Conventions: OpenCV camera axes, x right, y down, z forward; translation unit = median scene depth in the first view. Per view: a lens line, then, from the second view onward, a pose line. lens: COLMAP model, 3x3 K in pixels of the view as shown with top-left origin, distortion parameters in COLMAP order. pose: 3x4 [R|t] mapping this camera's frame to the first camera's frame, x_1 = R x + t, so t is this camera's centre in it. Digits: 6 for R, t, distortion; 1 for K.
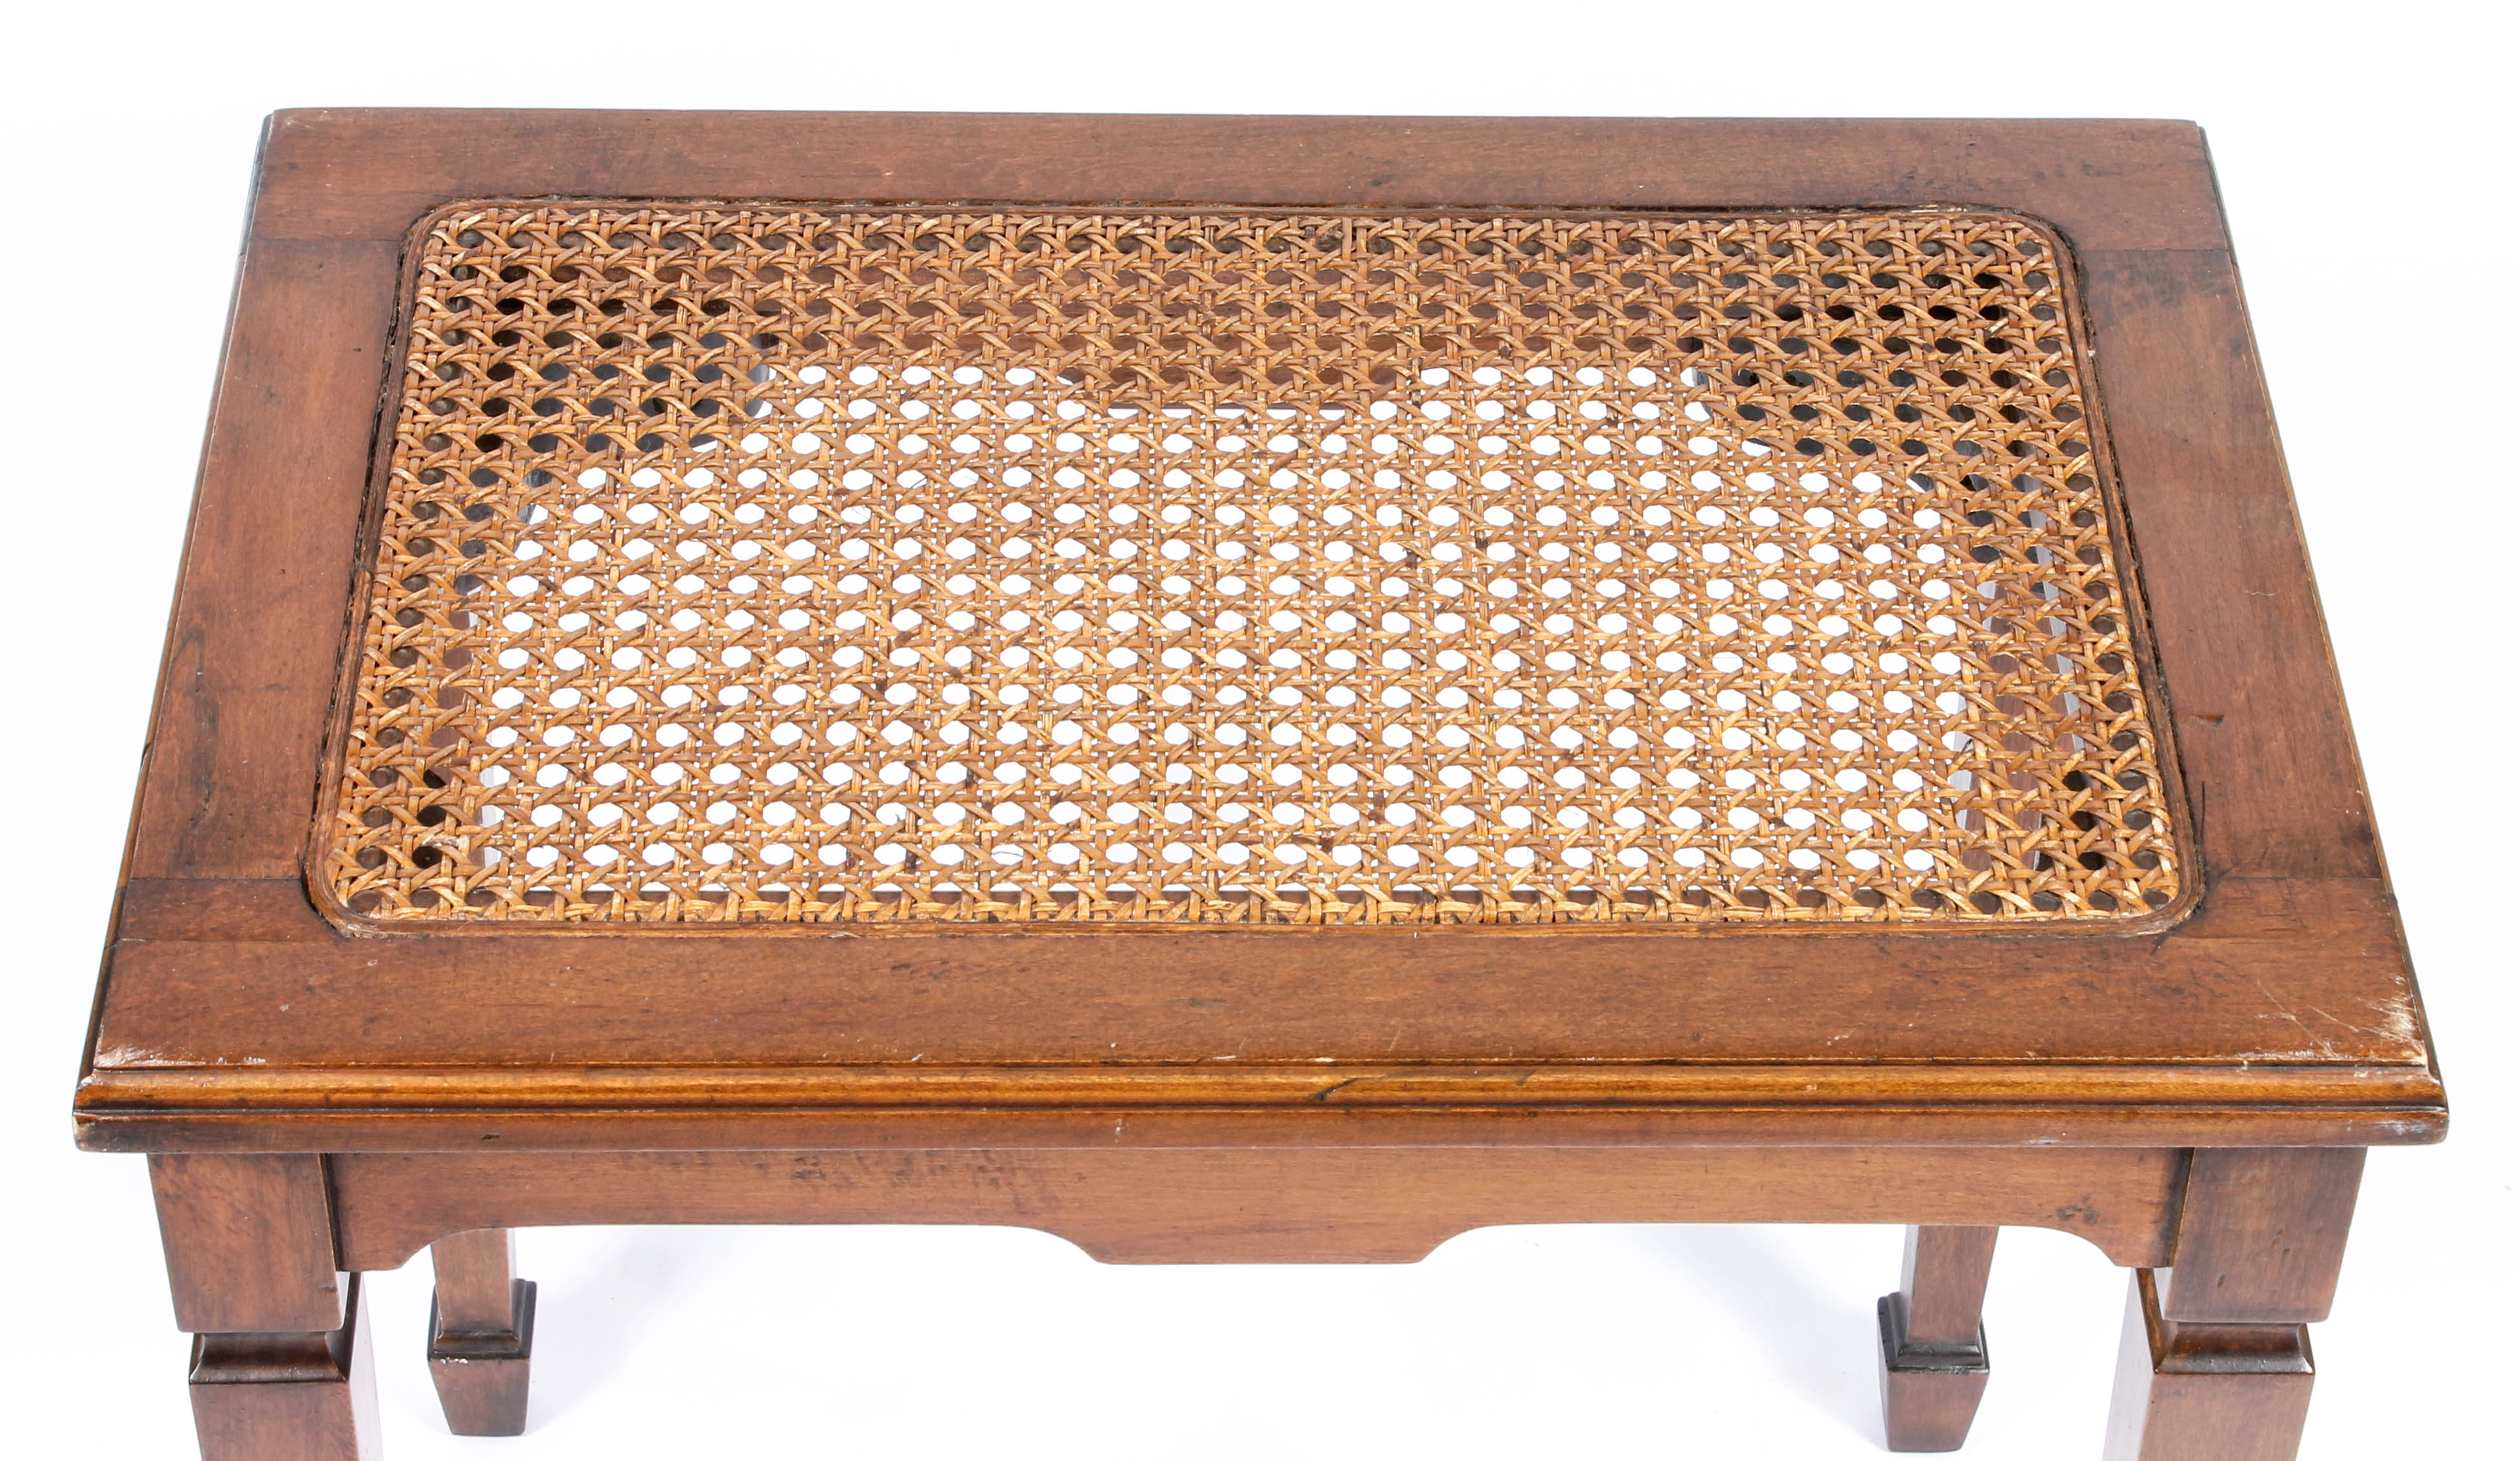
lens RADIAL K [[5635.5, 0, 1184.2], [0, 5635.5, 557.5], [0, 0, 1]] dist [0.059647, 0.000000]
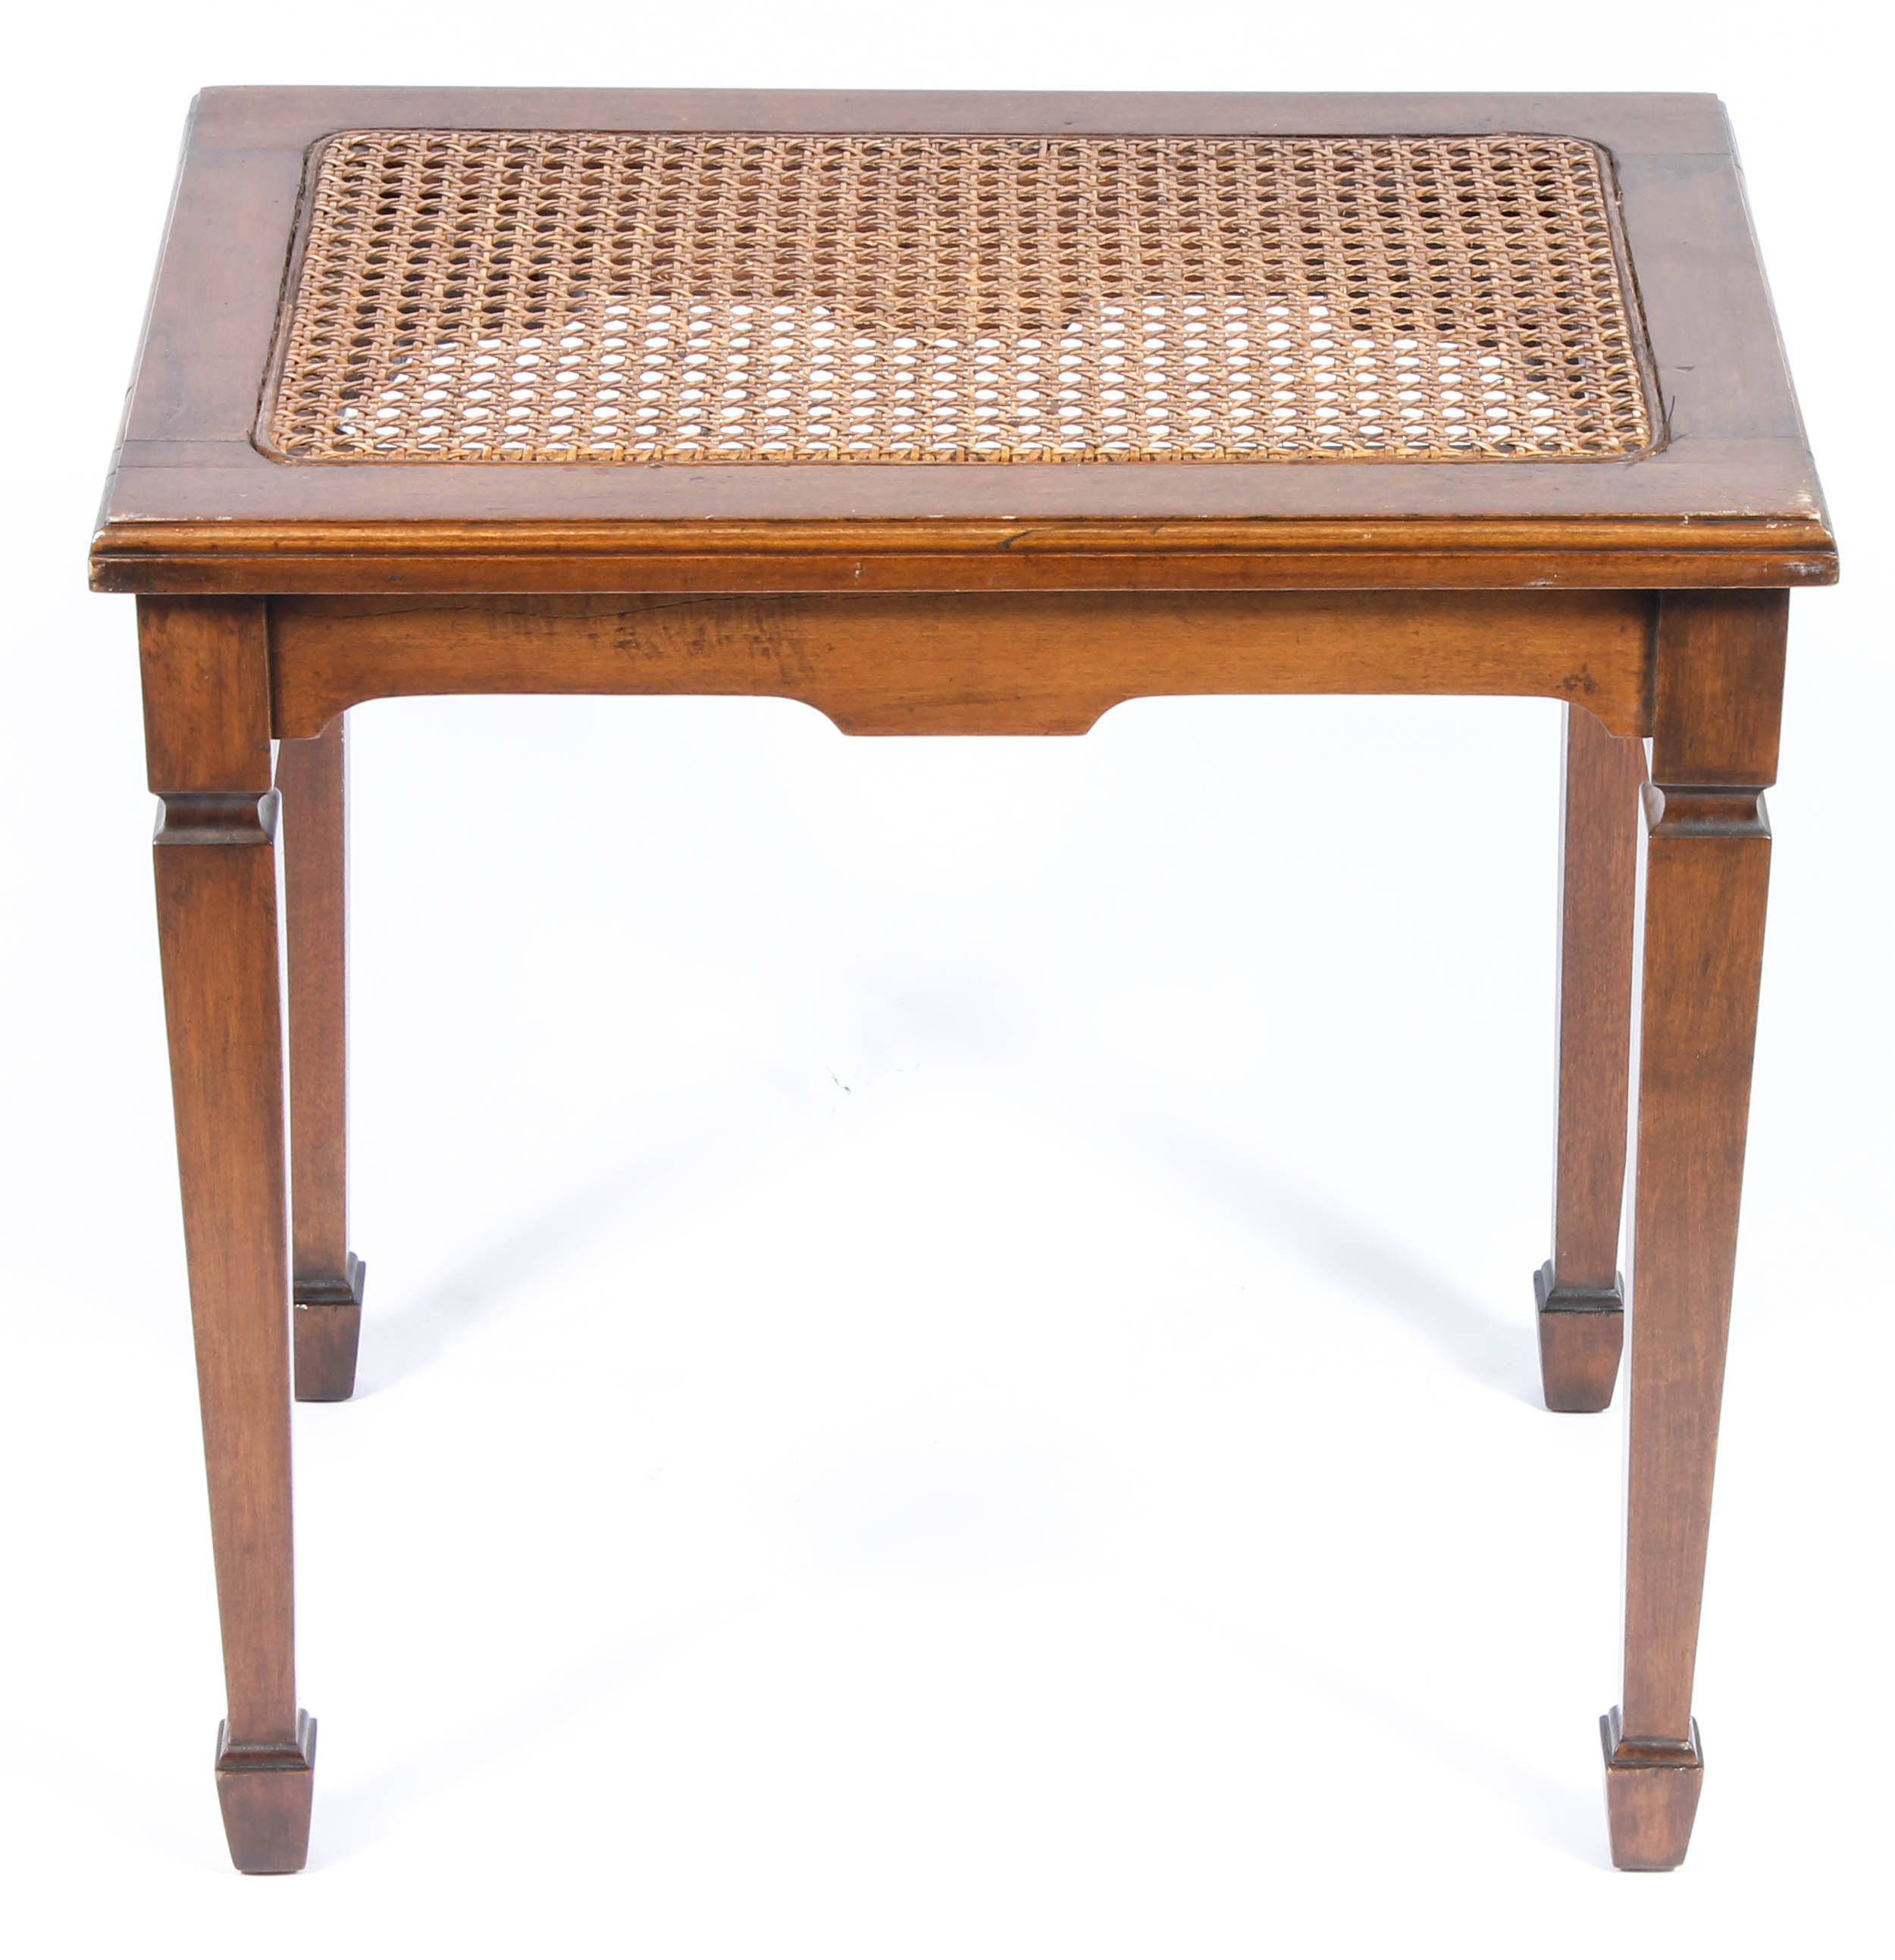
lens RADIAL K [[7837.2, 0, 949.3], [0, 7837.2, 990.4], [0, 0, 1]] dist [0.171734, 0.000000]
pose [[0.999946, -0.003810, -0.009620, 0.026745], [0.001522, 0.973789, -0.227448, 0.595762], [0.010234, 0.227421, 0.973743, -0.772048]]
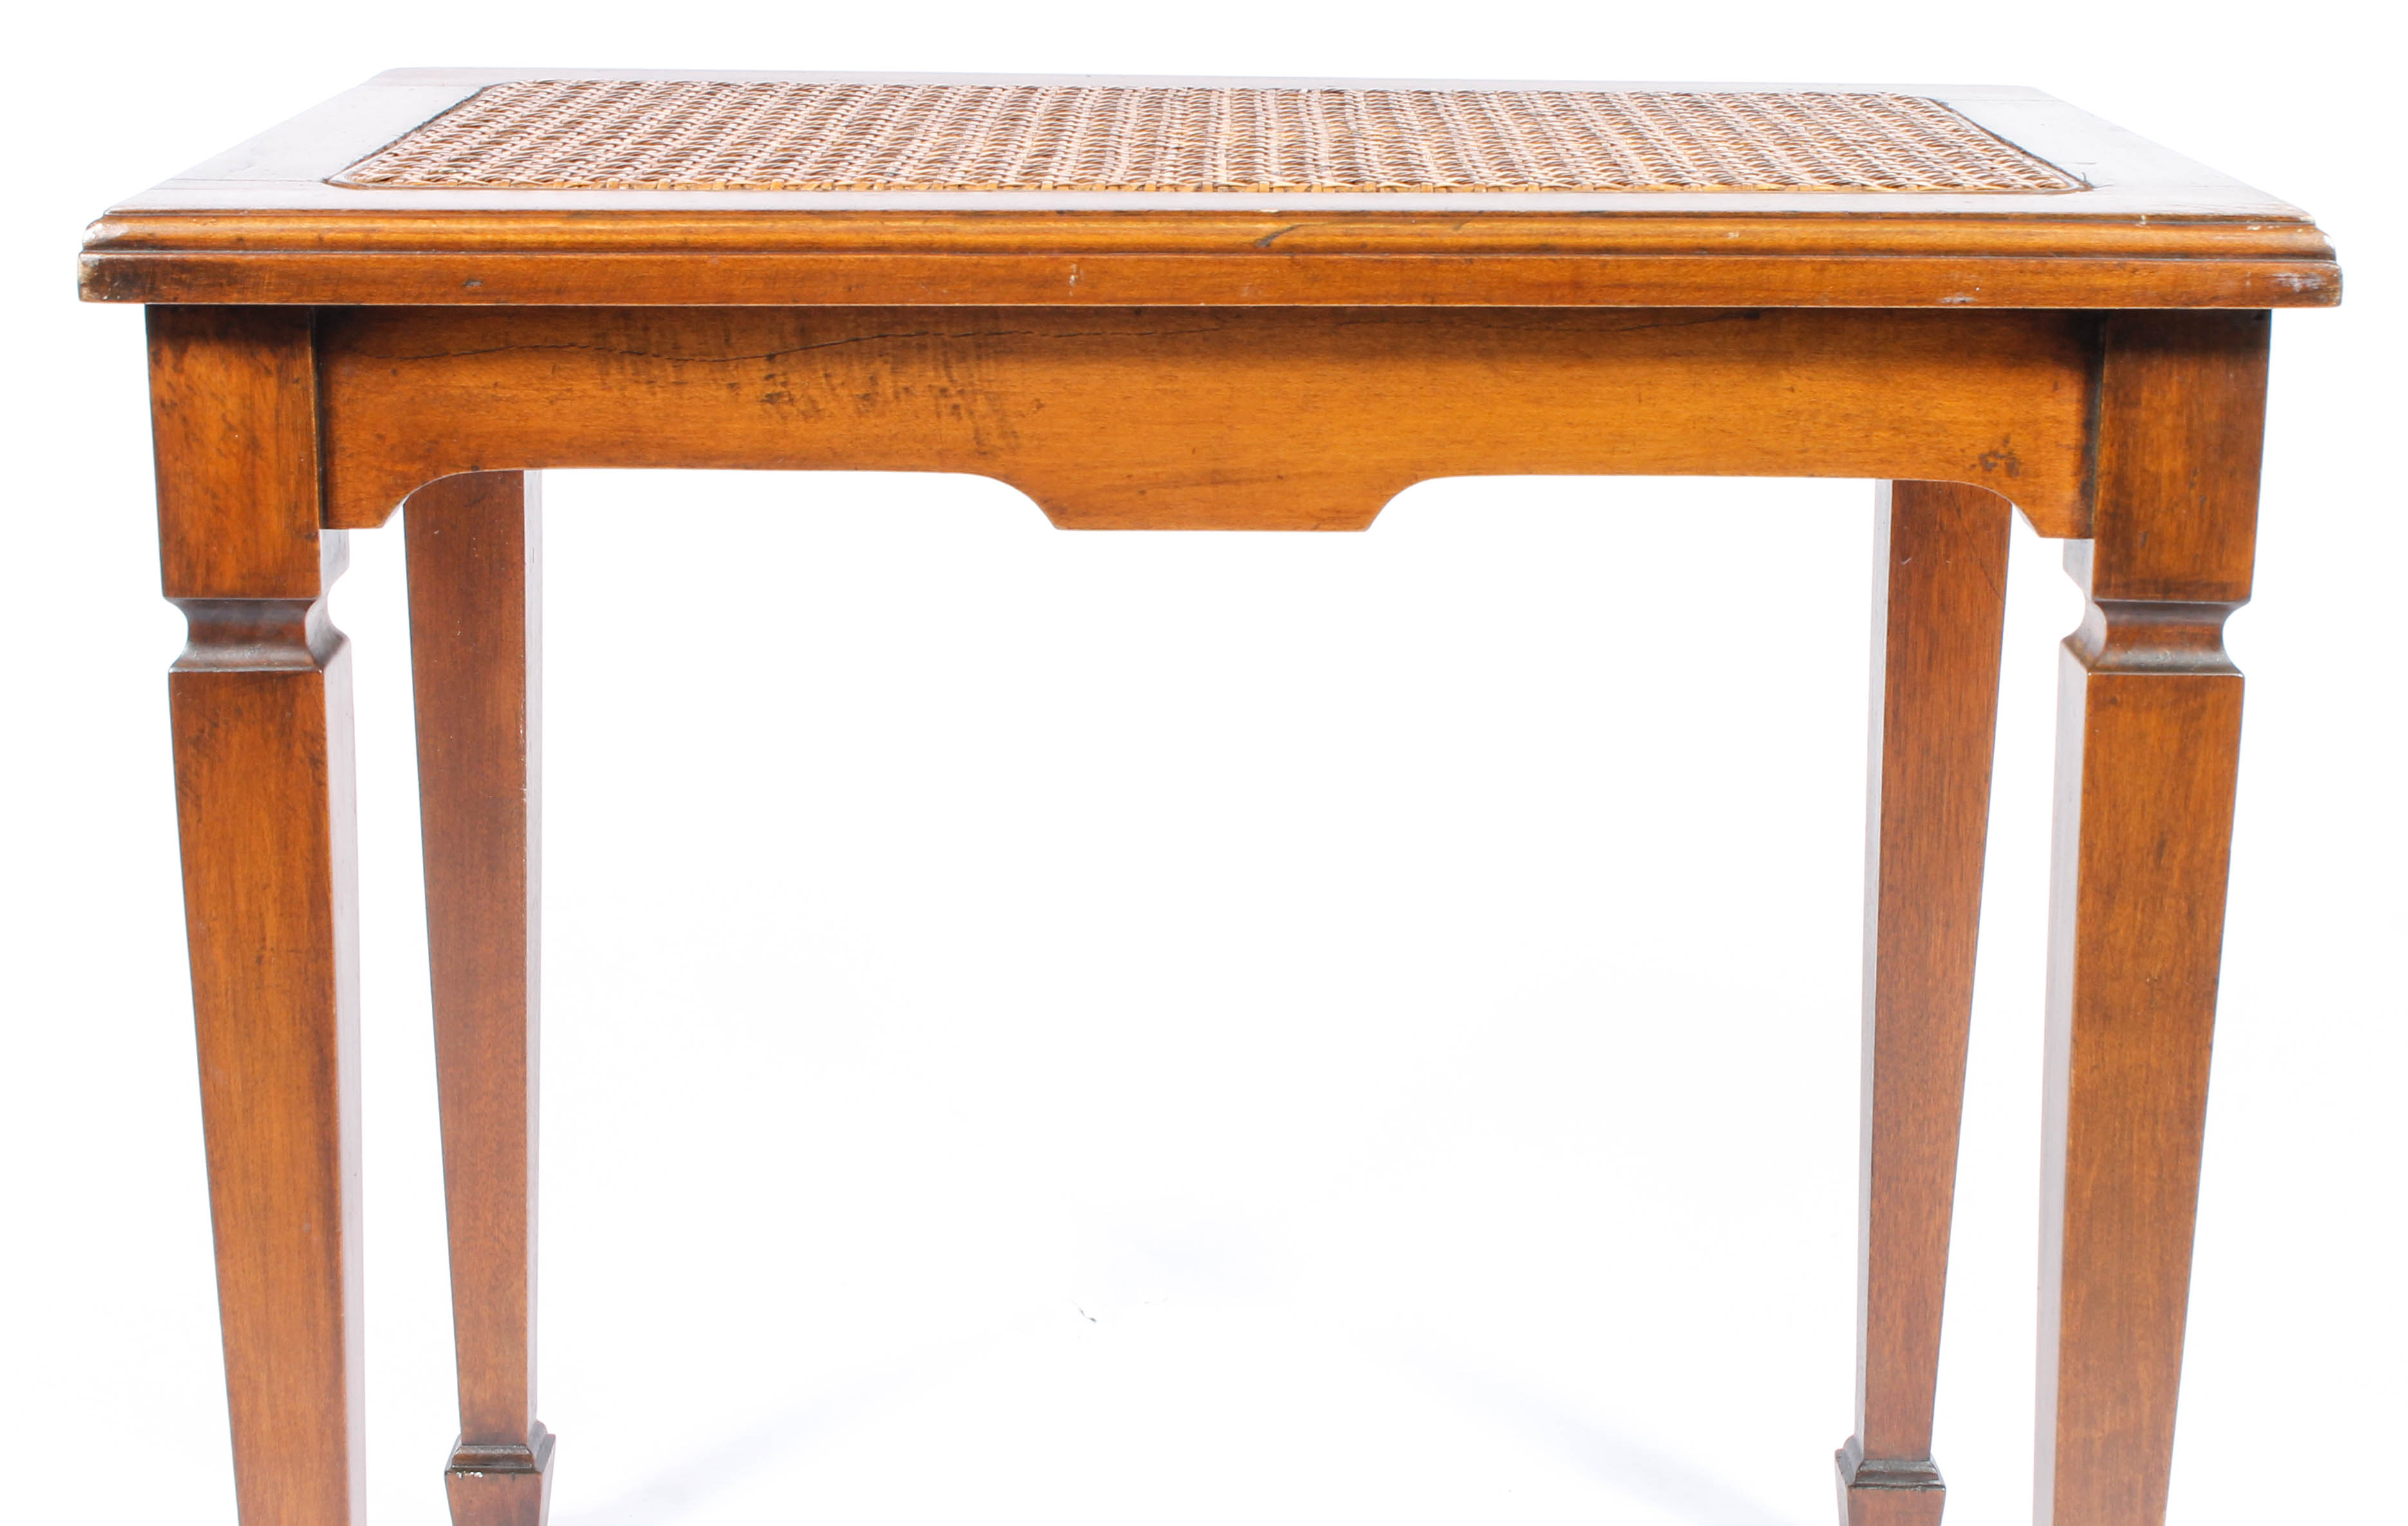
lens RADIAL K [[4233.9, 0, 1221.8], [0, 4233.9, 651.6], [0, 0, 1]] dist [-0.013968, 0.000000]
pose [[0.999973, -0.000760, -0.007324, 0.020540], [-0.002795, 0.881014, -0.473081, 0.505659], [0.006812, 0.473089, 0.880988, 0.323815]]
